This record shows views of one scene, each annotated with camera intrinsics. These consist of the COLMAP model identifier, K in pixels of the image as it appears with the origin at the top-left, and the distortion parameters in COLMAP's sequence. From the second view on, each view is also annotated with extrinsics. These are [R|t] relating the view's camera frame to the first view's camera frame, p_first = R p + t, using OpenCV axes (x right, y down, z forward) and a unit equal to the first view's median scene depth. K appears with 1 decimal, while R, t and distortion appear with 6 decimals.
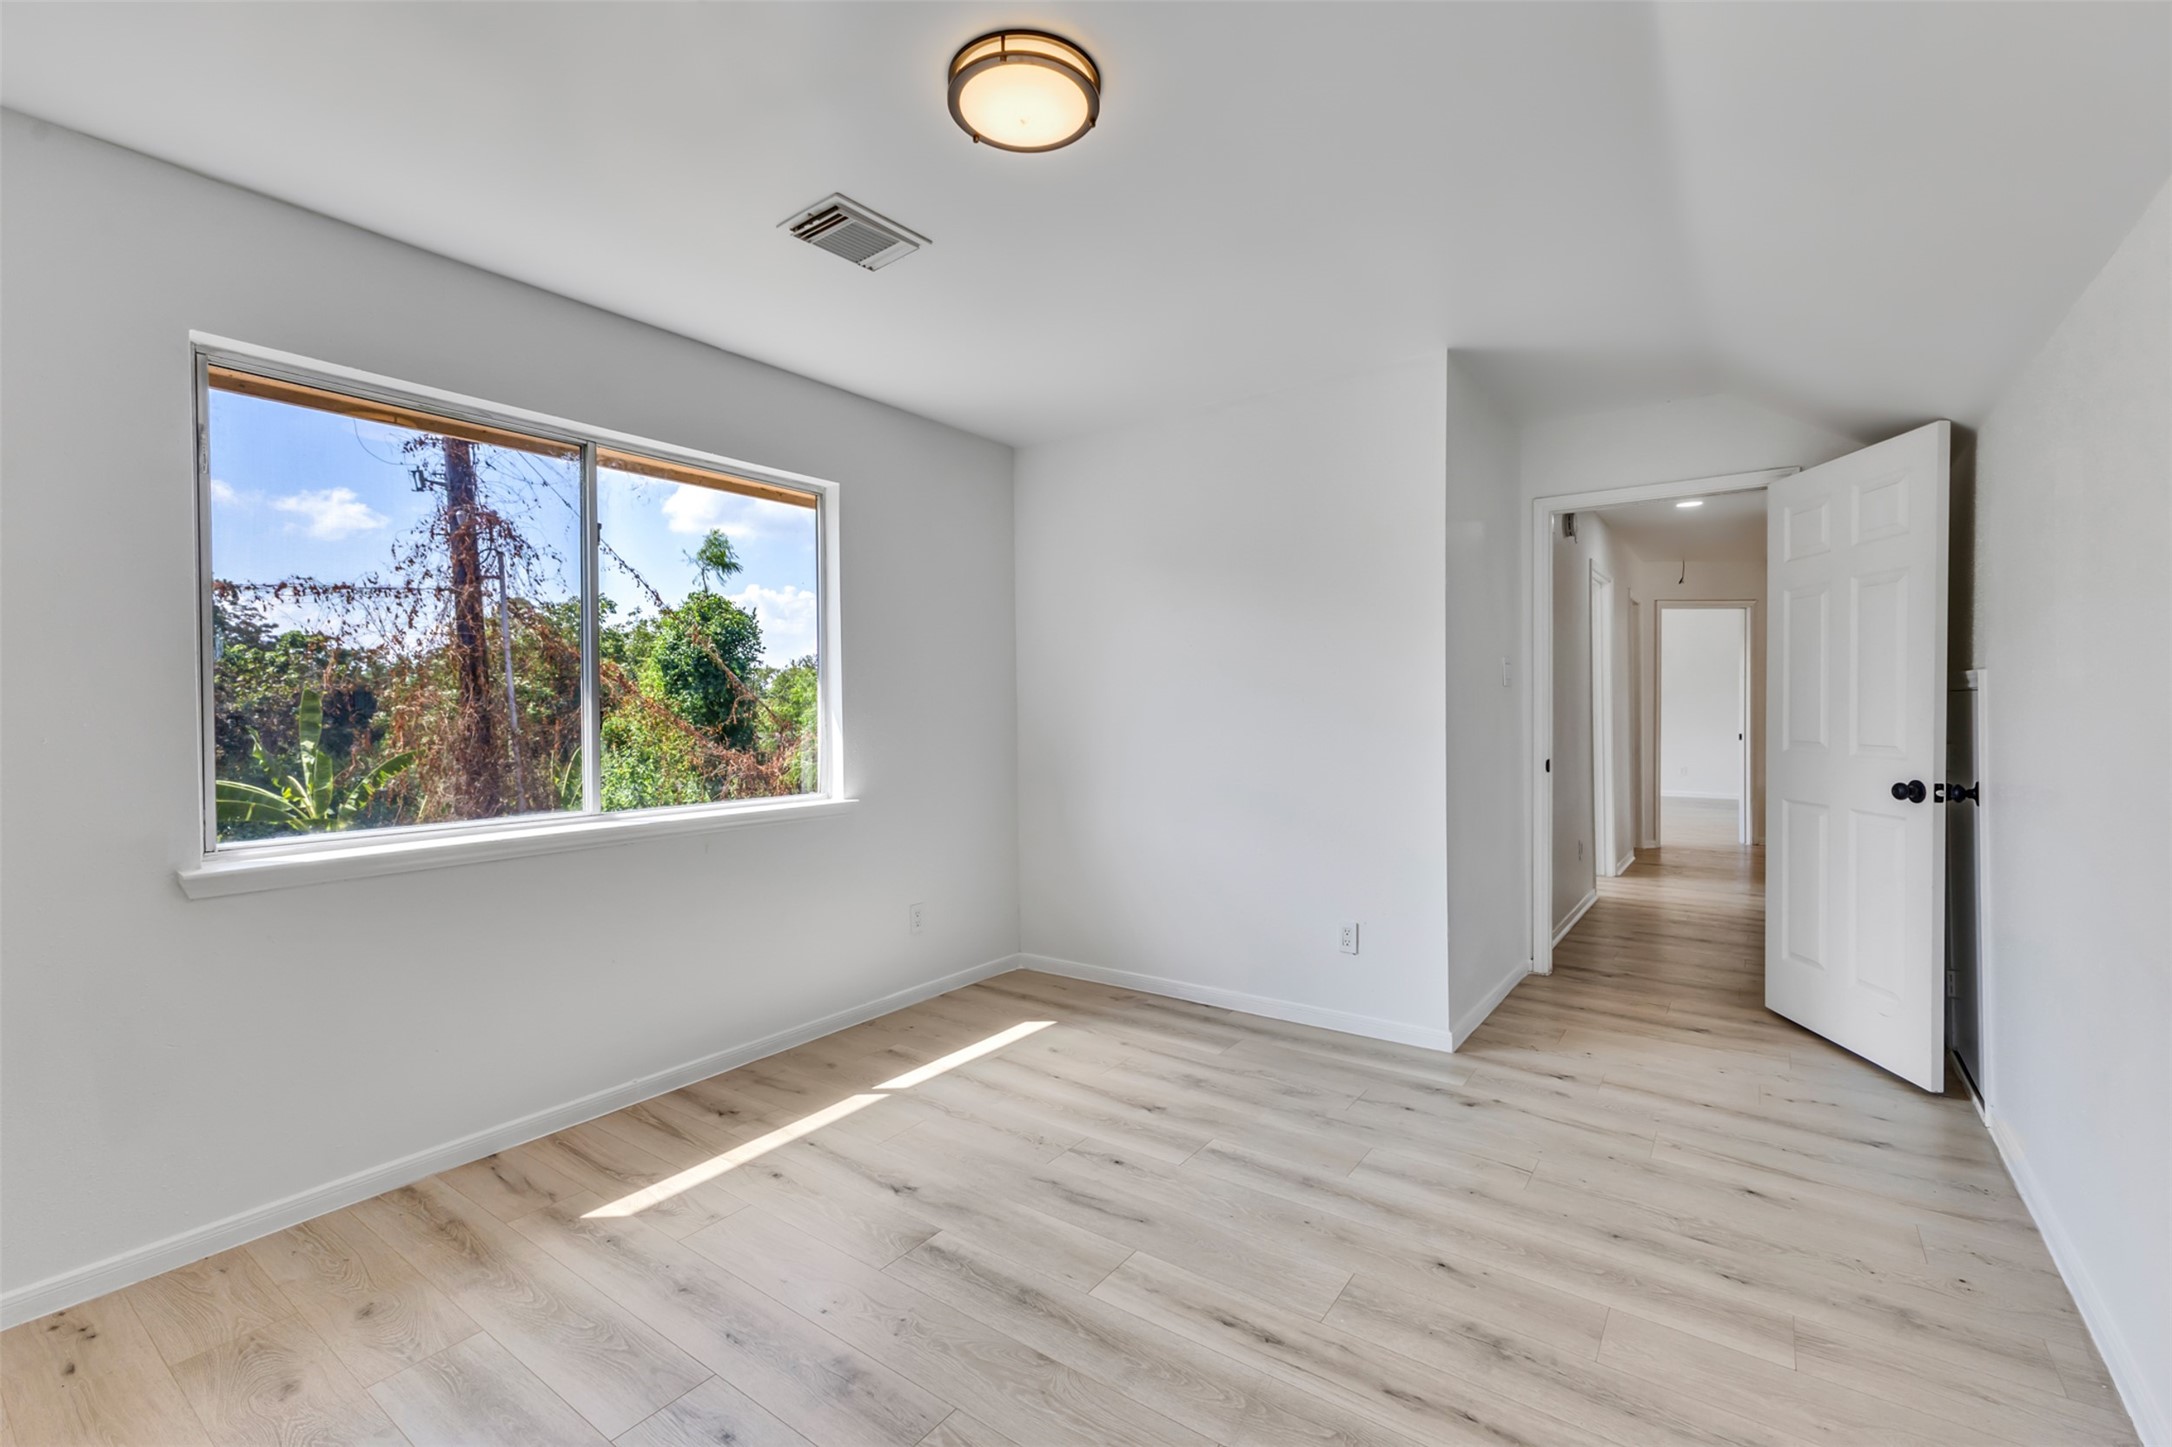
lens RADIAL K [[932.9, 0, 1082.3], [0, 932.9, 725.0], [0, 0, 1]] dist [0.014710, -0.002635]
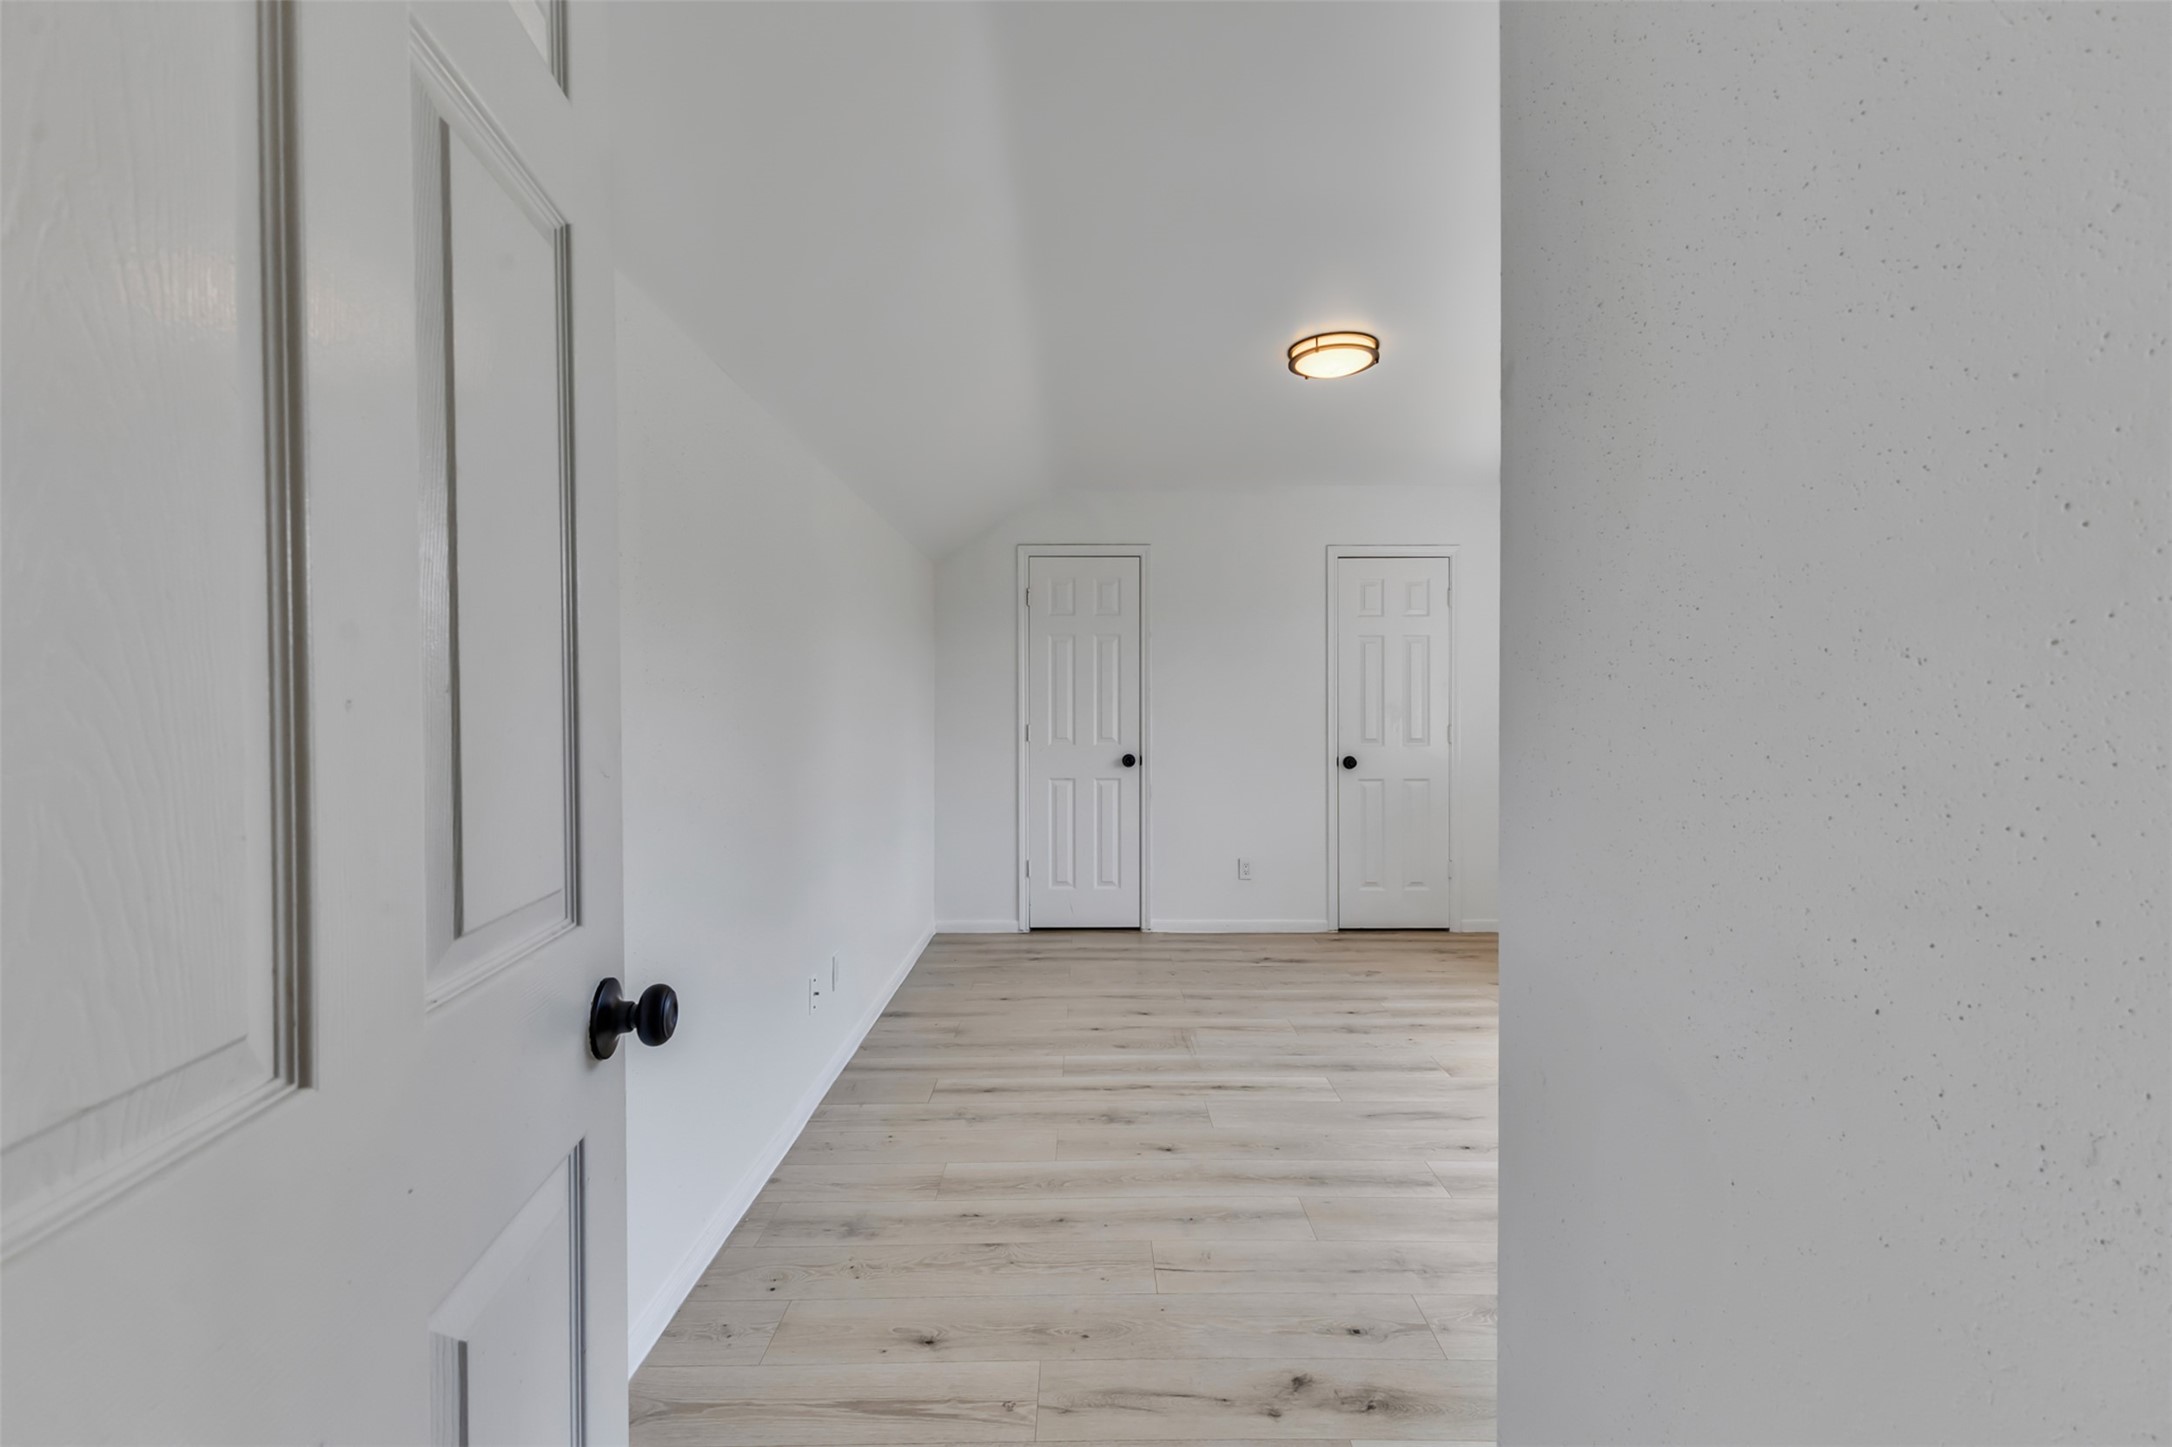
lens RADIAL K [[932.9, 0, 1101.3], [0, 932.9, 729.3], [0, 0, 1]] dist [0.014710, -0.002635]
pose [[-0.797764, 0.022926, -0.602533, 1.077482], [-0.000244, 0.999265, 0.038345, -0.041945], [0.602969, 0.030737, -0.797172, 1.729063]]
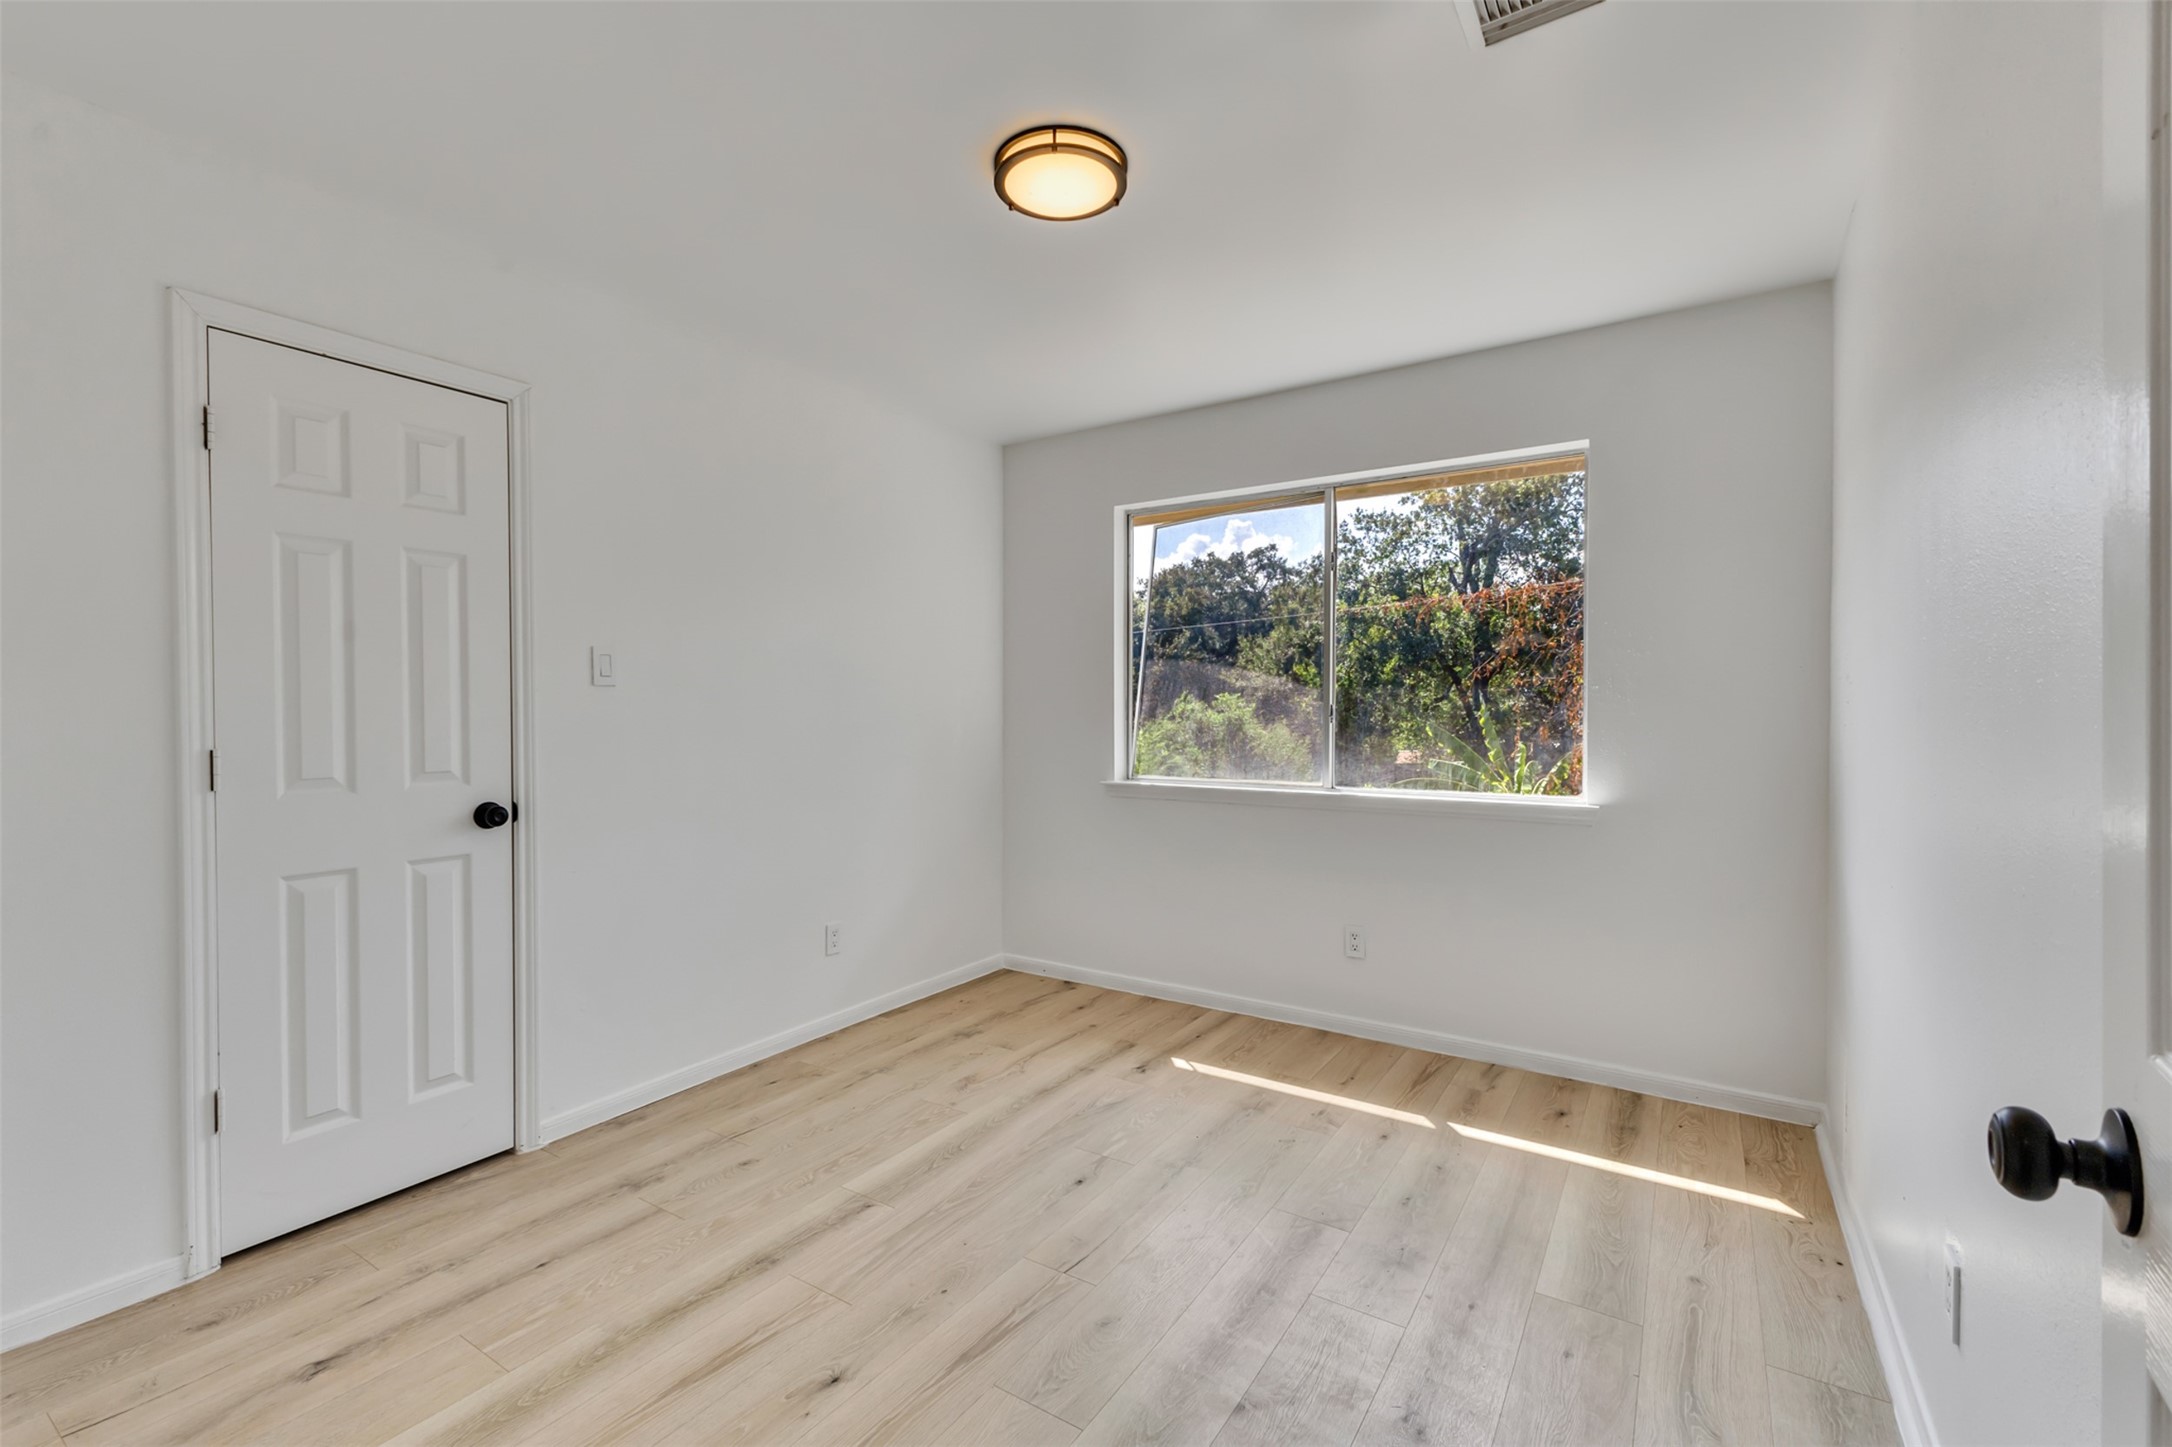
lens RADIAL K [[932.9, 0, 1099.0], [0, 932.9, 716.6], [0, 0, 1]] dist [0.014710, -0.002635]
pose [[0.087782, 0.016440, -0.996004, 0.842053], [-0.011234, 0.999817, 0.015512, -0.022624], [0.996076, 0.009828, 0.087951, 0.603855]]
